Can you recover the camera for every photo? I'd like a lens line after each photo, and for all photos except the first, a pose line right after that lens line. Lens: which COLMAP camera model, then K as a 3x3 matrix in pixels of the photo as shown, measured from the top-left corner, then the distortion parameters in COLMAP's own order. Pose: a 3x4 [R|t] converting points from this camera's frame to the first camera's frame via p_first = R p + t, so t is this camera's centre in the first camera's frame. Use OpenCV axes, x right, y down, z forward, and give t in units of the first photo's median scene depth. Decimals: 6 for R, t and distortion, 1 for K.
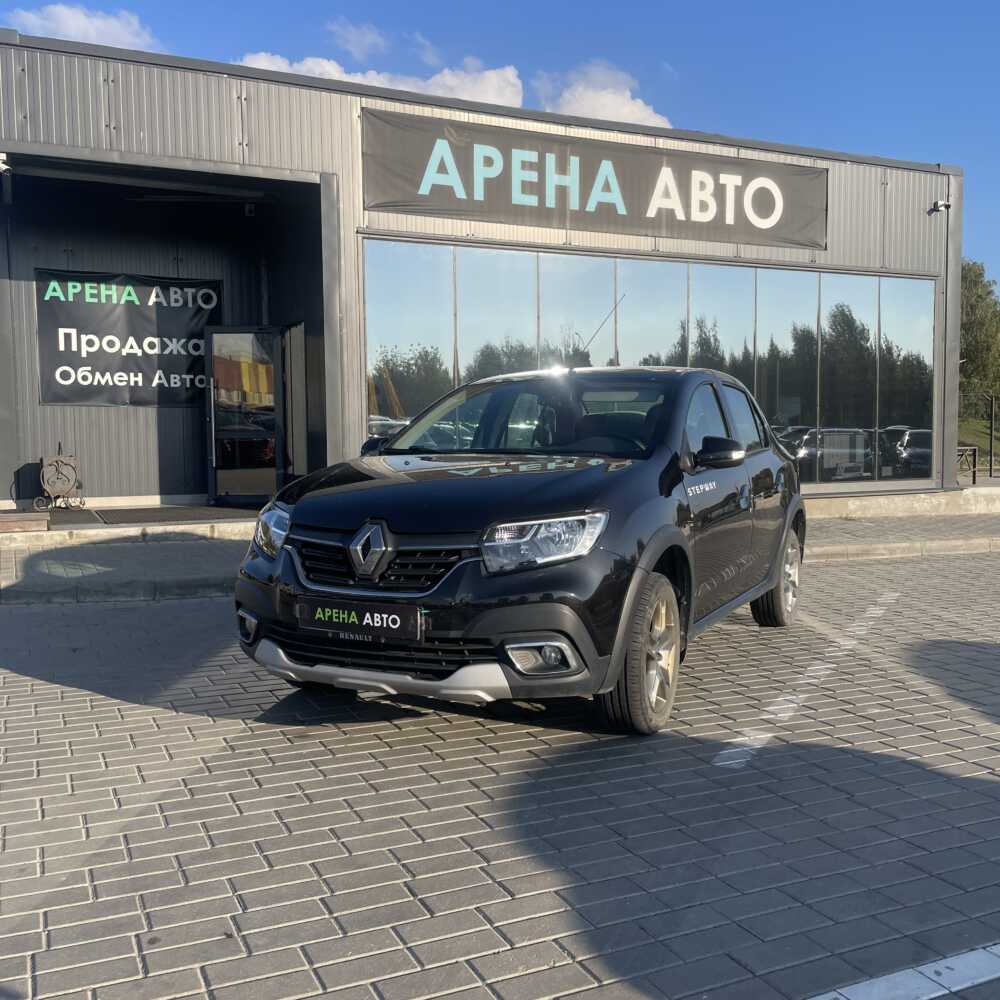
lens RADIAL K [[983.3, 0, 503.1], [0, 983.3, 493.4], [0, 0, 1]] dist [0.082574, -0.112267]
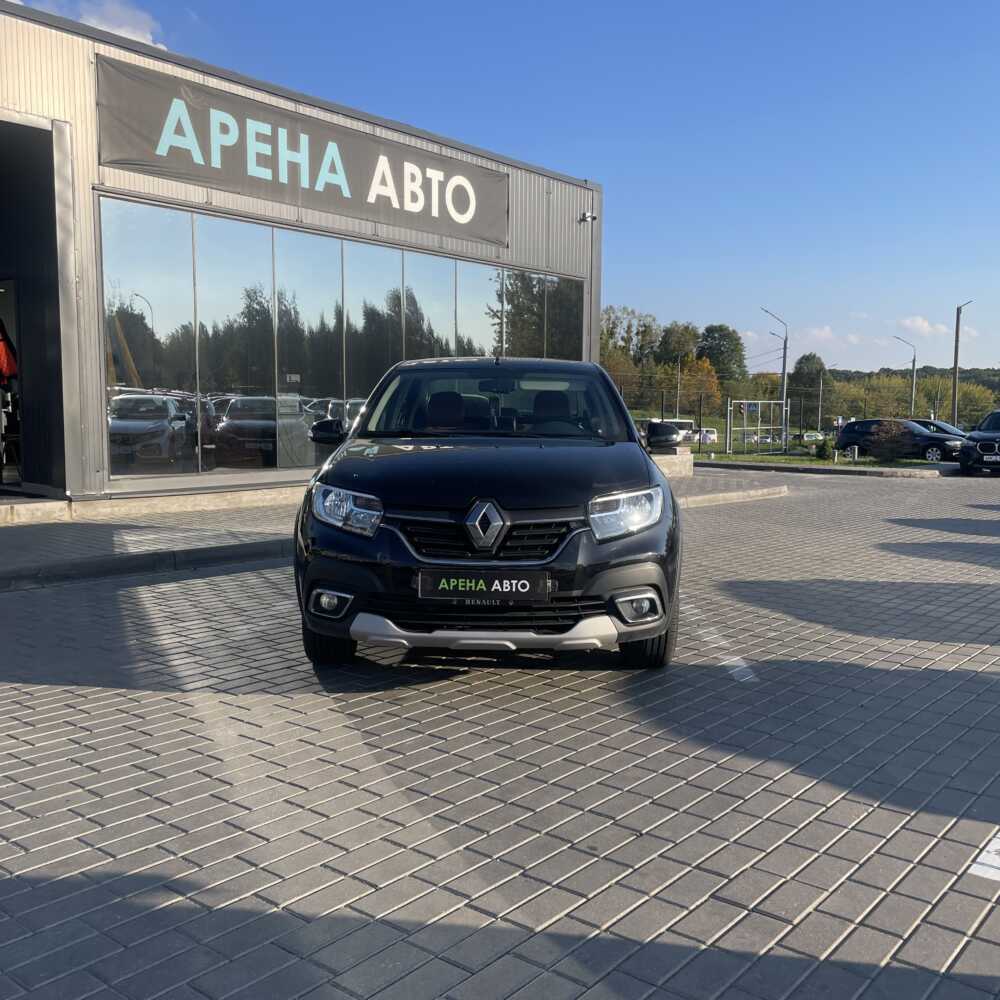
lens RADIAL K [[983.3, 0, 503.1], [0, 983.3, 493.4], [0, 0, 1]] dist [0.082574, -0.112267]
pose [[0.903112, -0.023719, 0.428749, -0.199626], [0.011539, 0.999453, 0.030985, -0.004433], [-0.429250, -0.023035, 0.902892, -0.007648]]
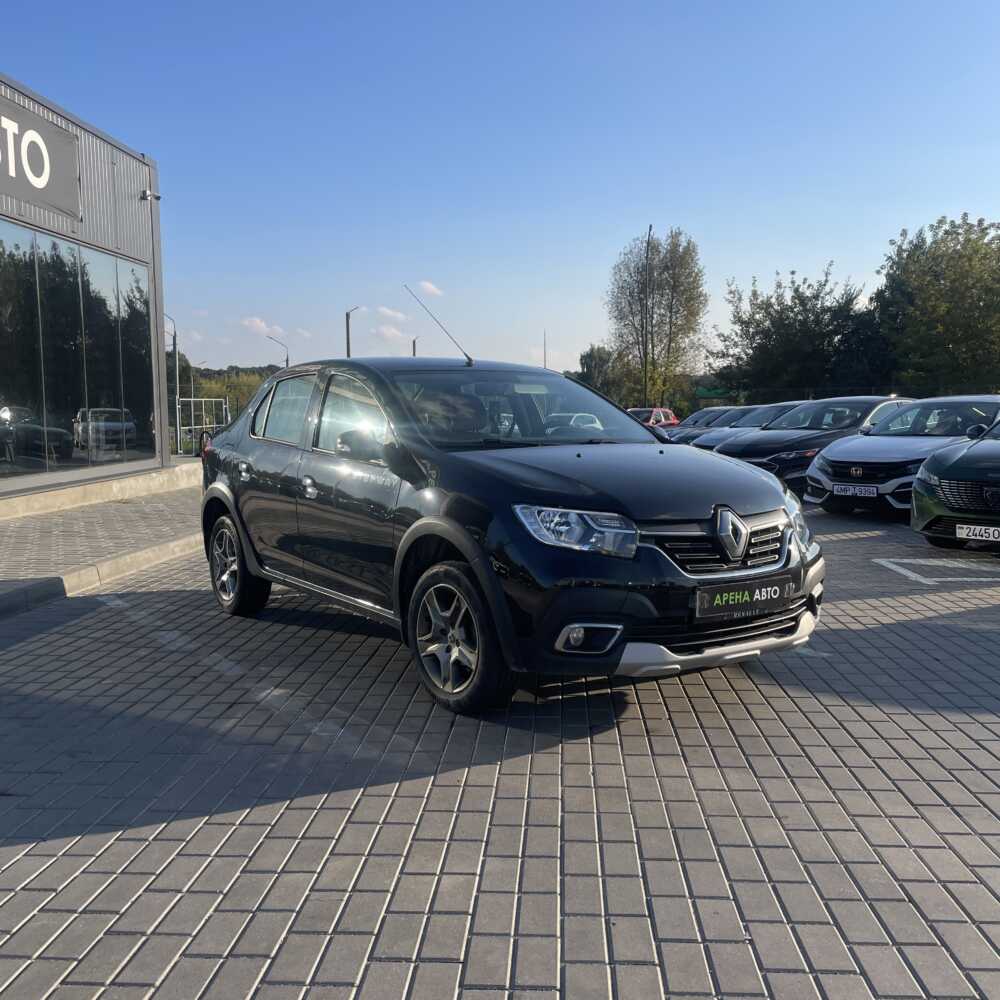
lens RADIAL K [[983.3, 0, 503.1], [0, 983.3, 493.4], [0, 0, 1]] dist [0.082574, -0.112267]
pose [[0.486141, -0.071420, 0.870957, -0.405764], [0.050120, 0.997293, 0.053804, -0.020288], [-0.872442, 0.017496, 0.488404, 0.228116]]
